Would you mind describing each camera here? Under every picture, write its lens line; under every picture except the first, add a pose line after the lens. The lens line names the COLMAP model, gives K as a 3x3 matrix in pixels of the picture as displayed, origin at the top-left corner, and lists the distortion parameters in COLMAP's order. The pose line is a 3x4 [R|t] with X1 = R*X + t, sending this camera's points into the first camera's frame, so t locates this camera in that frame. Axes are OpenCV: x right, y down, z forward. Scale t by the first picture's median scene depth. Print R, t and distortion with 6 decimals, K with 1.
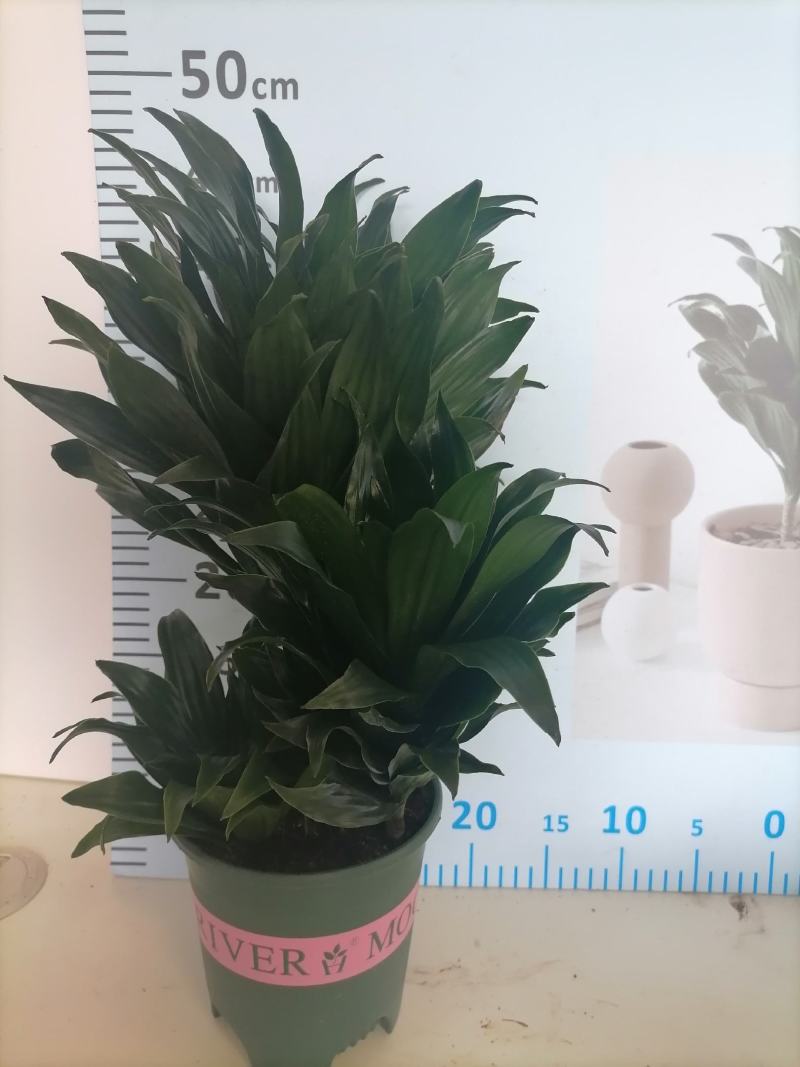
lens RADIAL K [[803.1, 0, 398.9], [0, 803.1, 529.4], [0, 0, 1]] dist [0.023765, 0.011317]
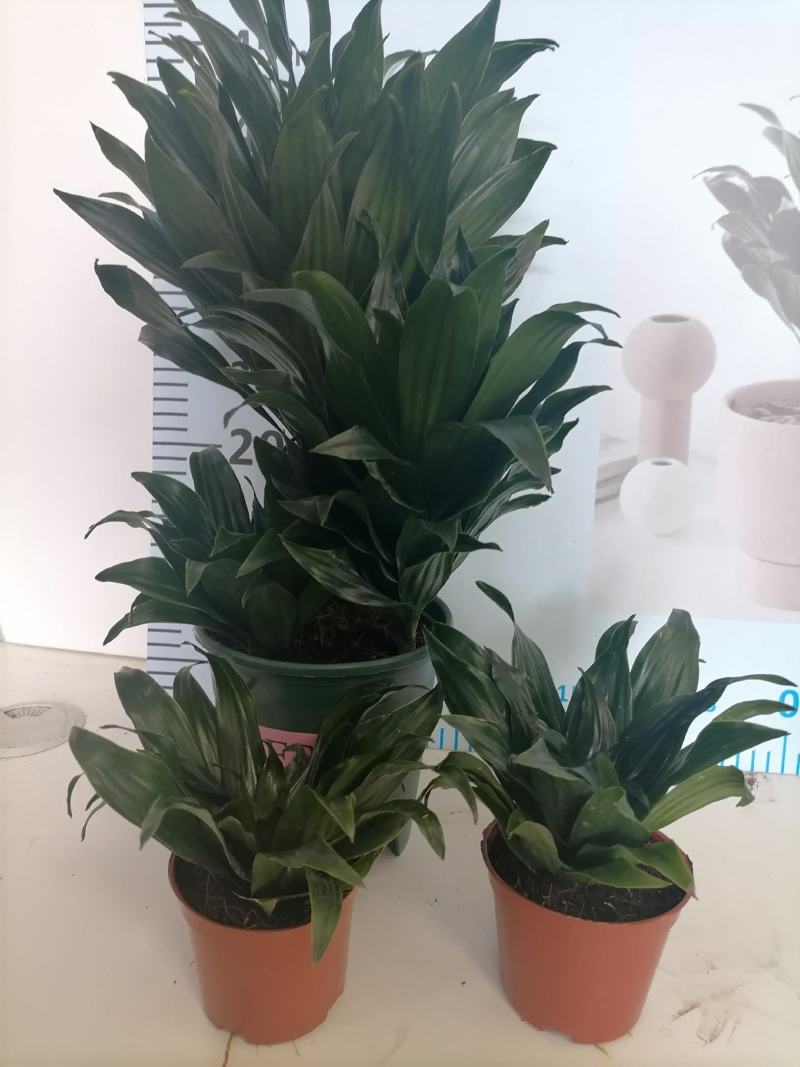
lens RADIAL K [[803.1, 0, 402.8], [0, 803.1, 537.9], [0, 0, 1]] dist [0.023765, 0.011317]
pose [[0.997947, 0.027481, -0.057854, 0.048125], [-0.028150, 0.999546, -0.010772, 0.242256], [0.057532, 0.012378, 0.998267, -0.046475]]
